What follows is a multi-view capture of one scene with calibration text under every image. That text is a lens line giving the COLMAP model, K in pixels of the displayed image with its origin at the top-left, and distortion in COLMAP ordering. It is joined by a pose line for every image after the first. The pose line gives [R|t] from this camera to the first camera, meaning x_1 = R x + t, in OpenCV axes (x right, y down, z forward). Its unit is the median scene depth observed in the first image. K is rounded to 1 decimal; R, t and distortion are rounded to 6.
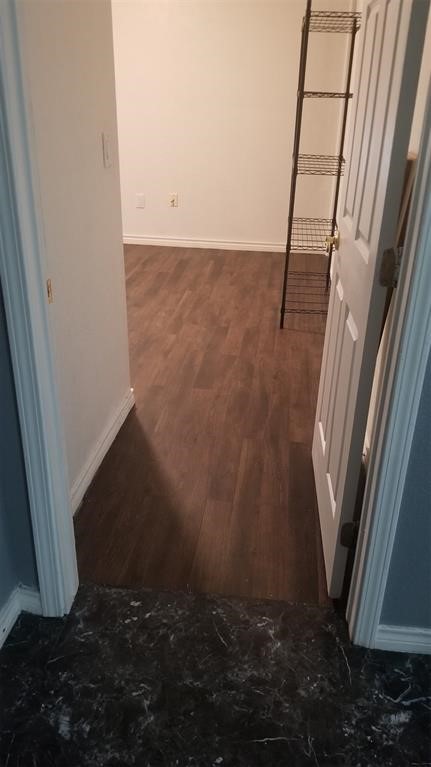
lens RADIAL K [[611.4, 0, 218.2], [0, 611.4, 380.1], [0, 0, 1]] dist [0.076503, -0.004178]
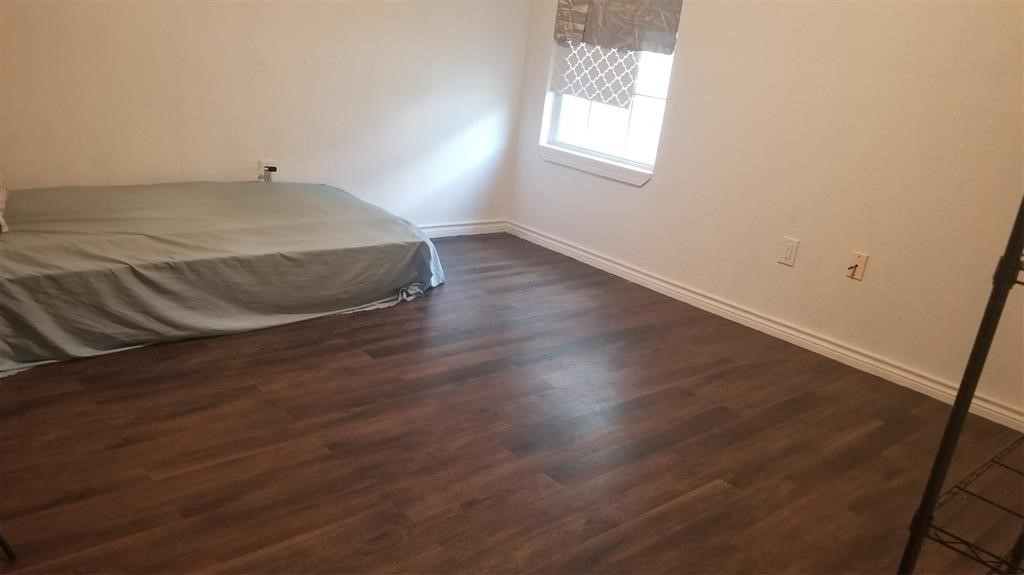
lens RADIAL K [[816.2, 0, 495.1], [0, 816.2, 285.8], [0, 0, 1]] dist [0.076503, -0.004178]
pose [[0.739072, 0.265675, -0.619023, 0.159729], [-0.379726, 0.923336, -0.057087, -0.203474], [0.556400, 0.277250, 0.783295, 0.538855]]
